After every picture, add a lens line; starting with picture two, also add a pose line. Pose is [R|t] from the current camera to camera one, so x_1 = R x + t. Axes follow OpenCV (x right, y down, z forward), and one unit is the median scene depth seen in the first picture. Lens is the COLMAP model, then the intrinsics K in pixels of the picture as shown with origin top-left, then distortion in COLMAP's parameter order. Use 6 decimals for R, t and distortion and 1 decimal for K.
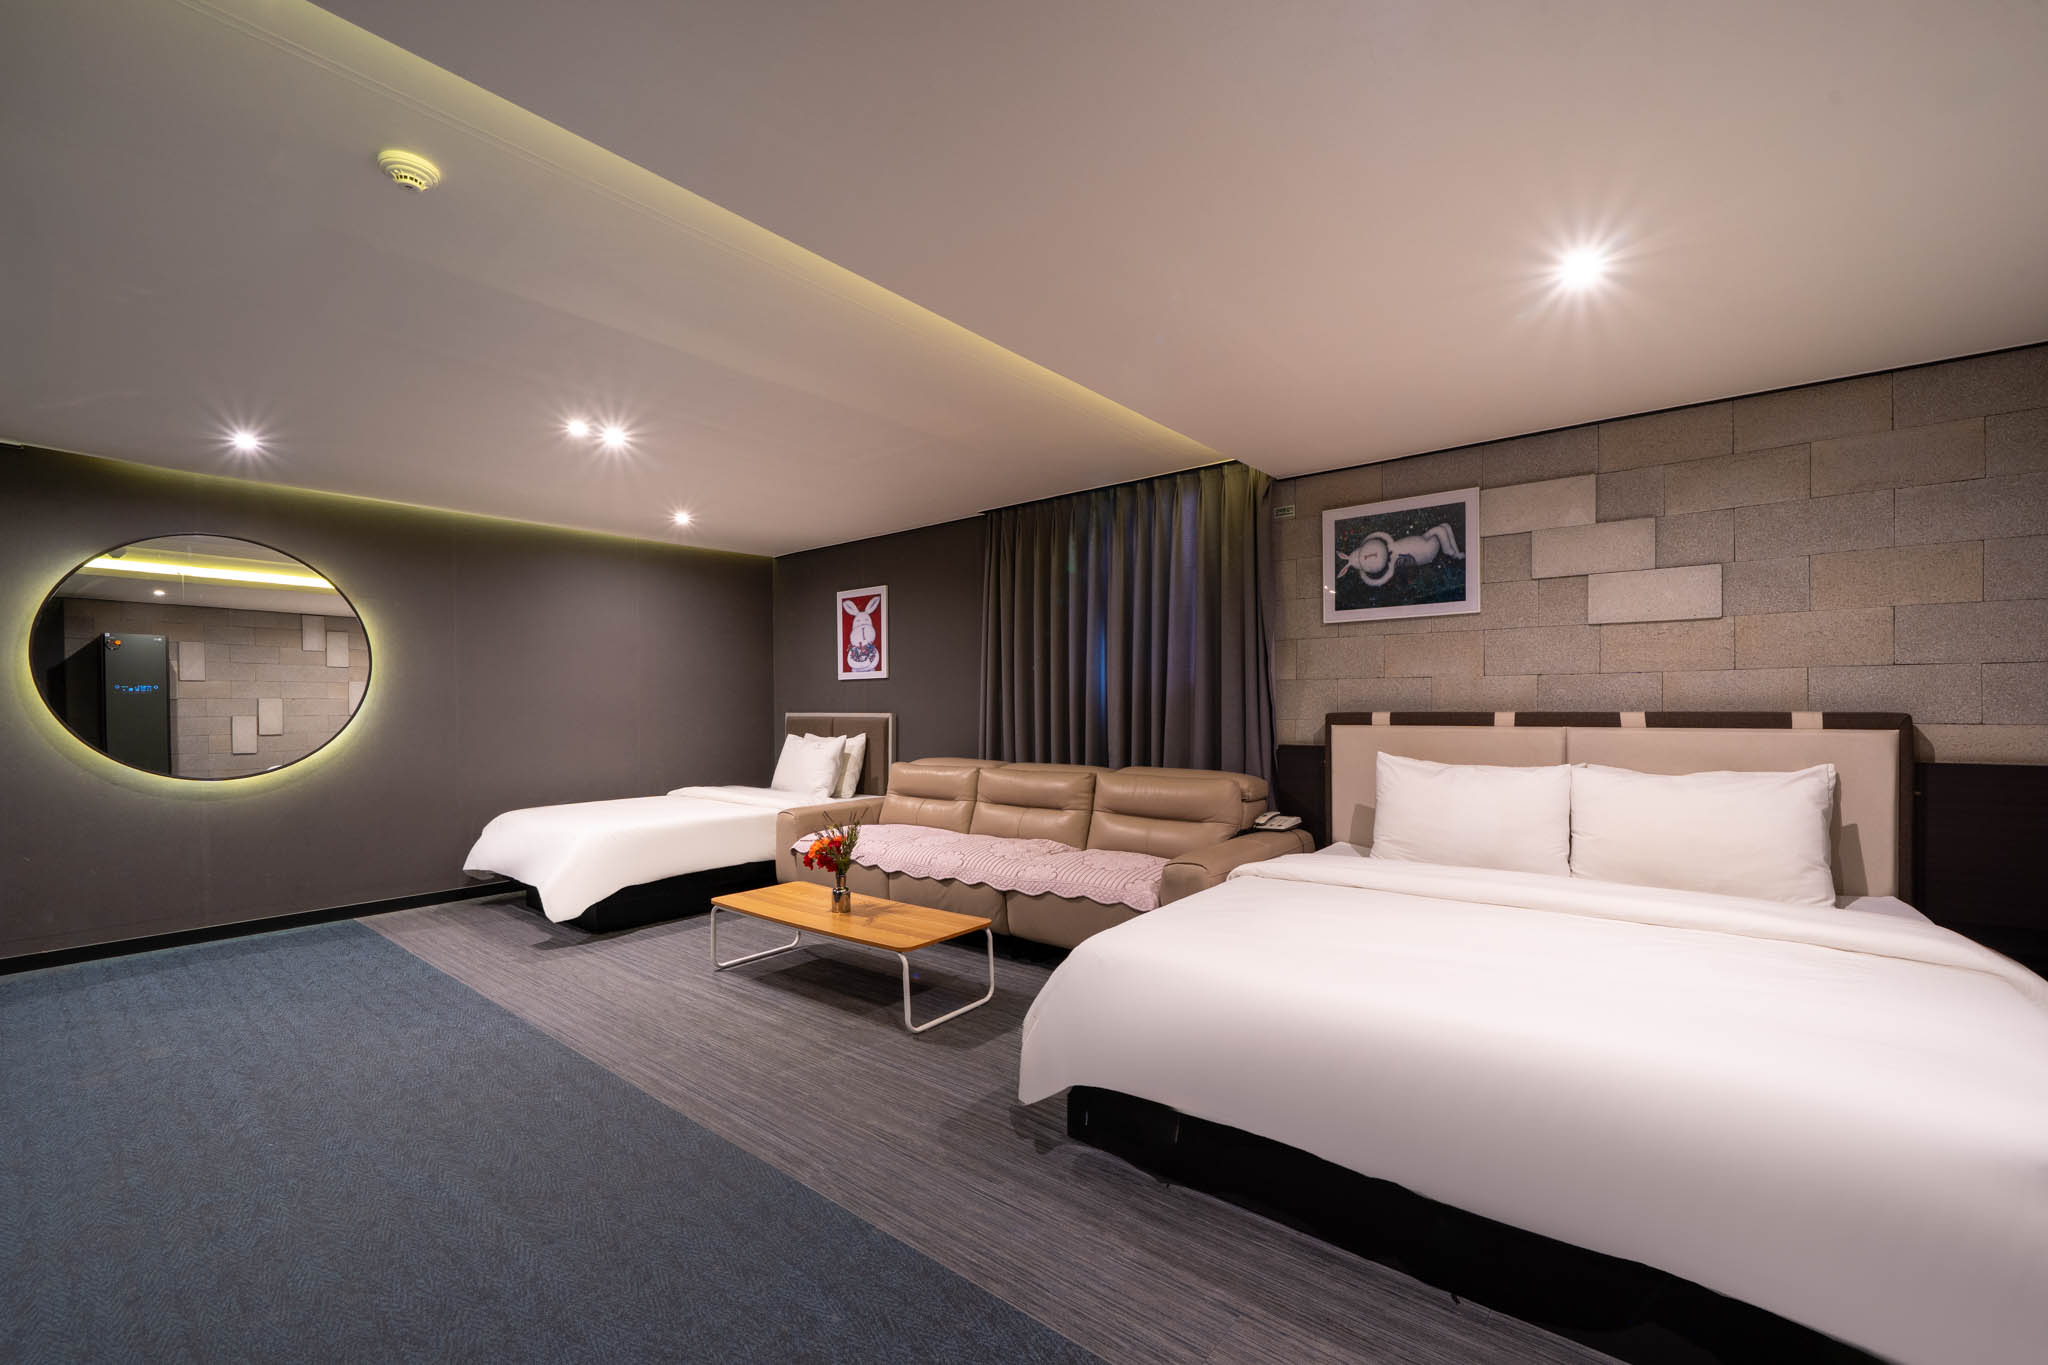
lens RADIAL K [[832.7, 0, 1027.3], [0, 832.7, 689.2], [0, 0, 1]] dist [-0.000751, -0.000074]
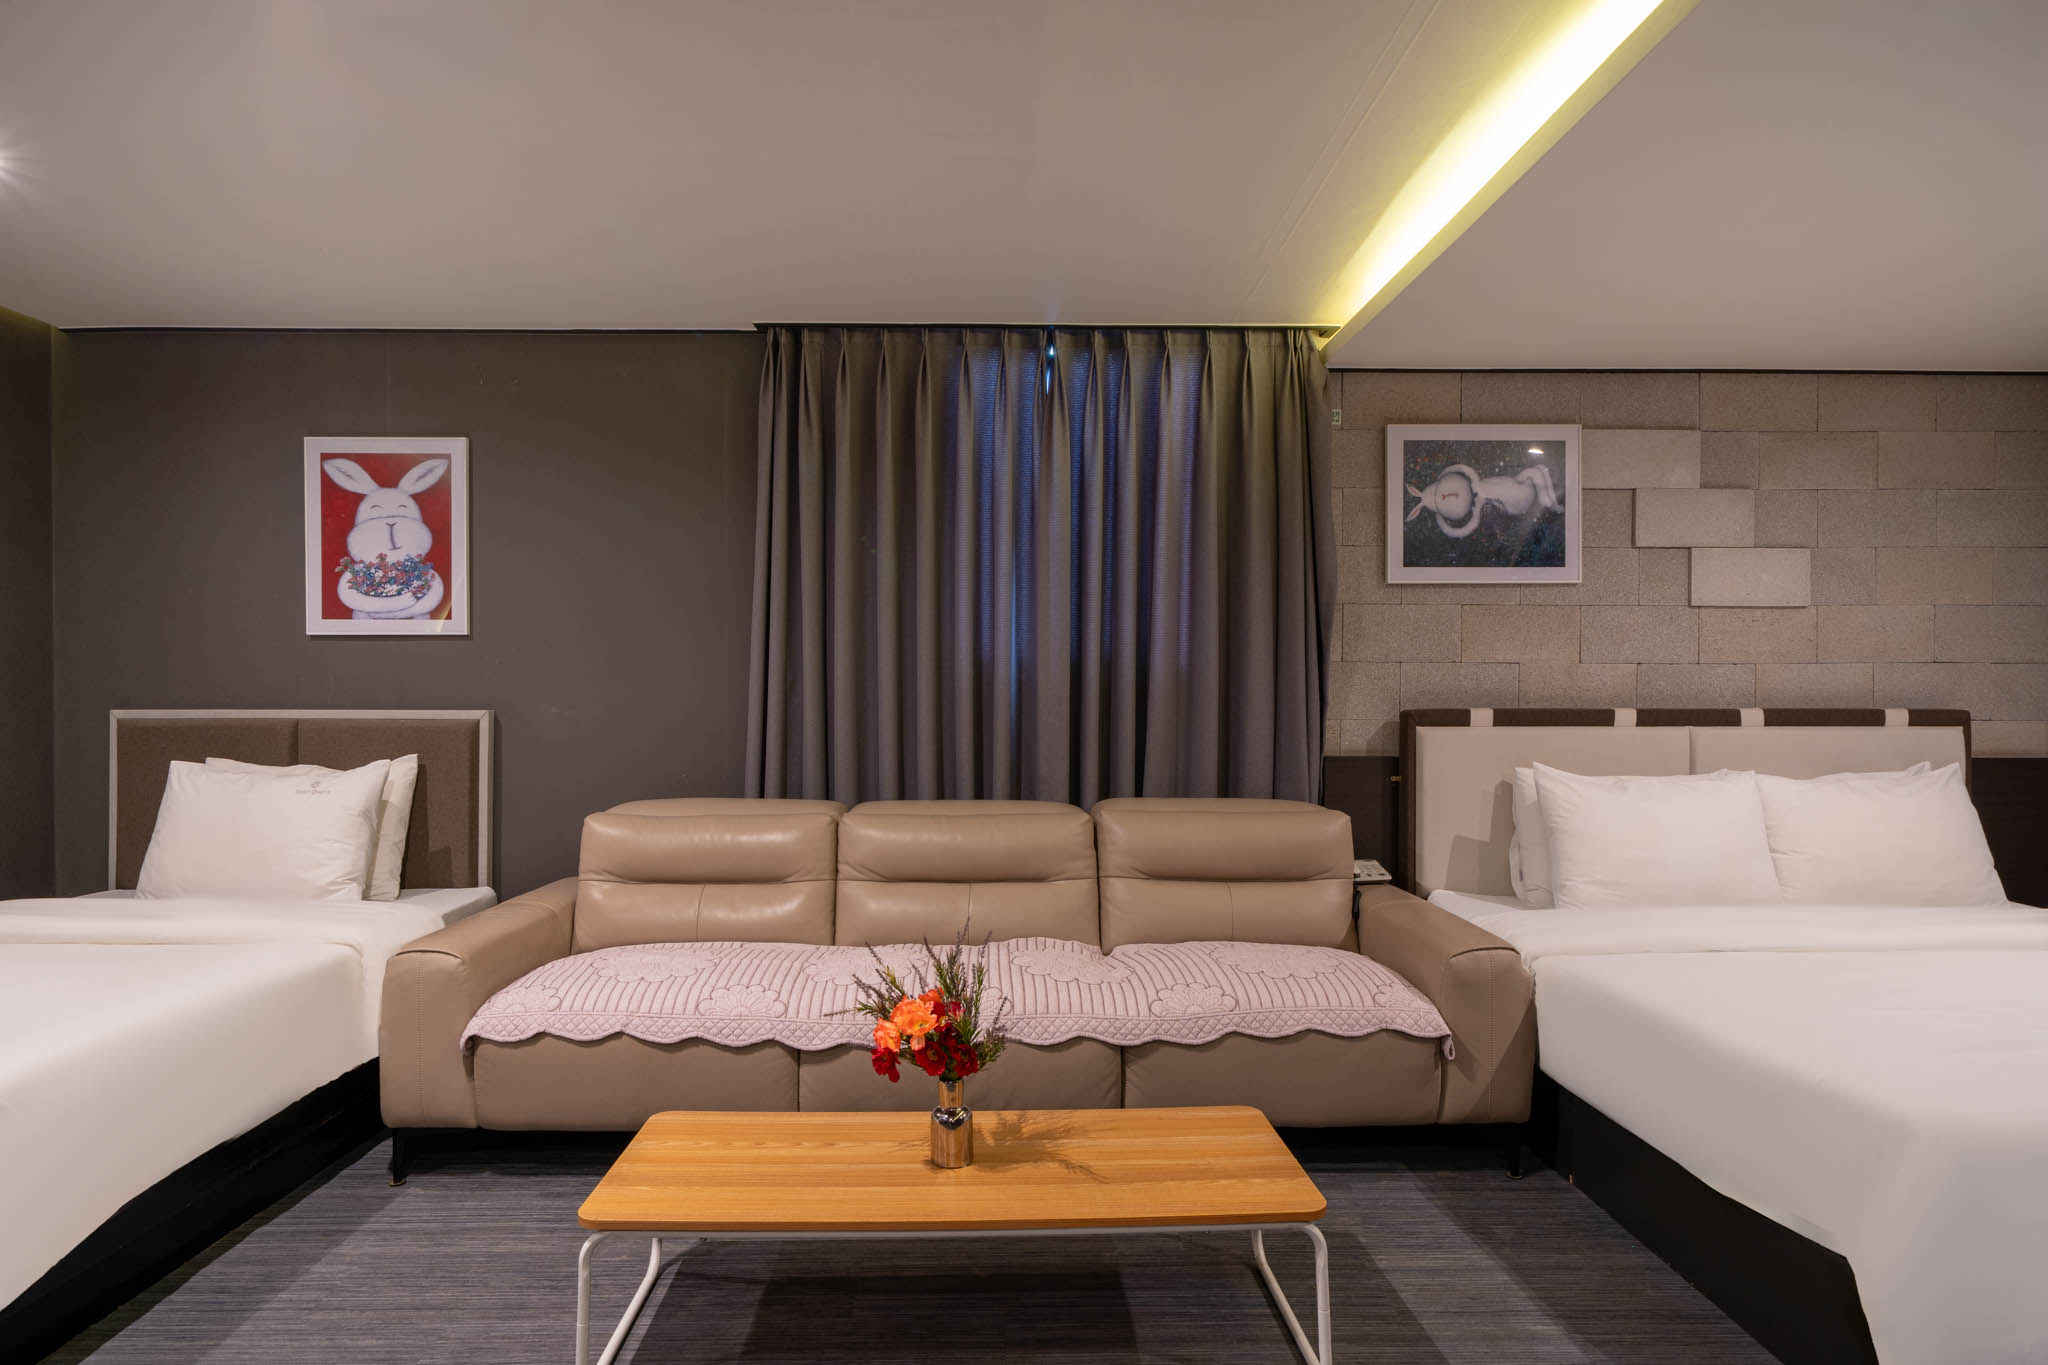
lens RADIAL K [[1151.7, 0, 1024.0], [0, 1151.7, 682.5], [0, 0, 1]] dist [0.003926, 0.000735]
pose [[0.769851, 0.015420, 0.638037, -0.523925], [-0.018500, 0.999827, -0.001841, 0.013309], [-0.637955, -0.010386, 0.770003, 0.457794]]
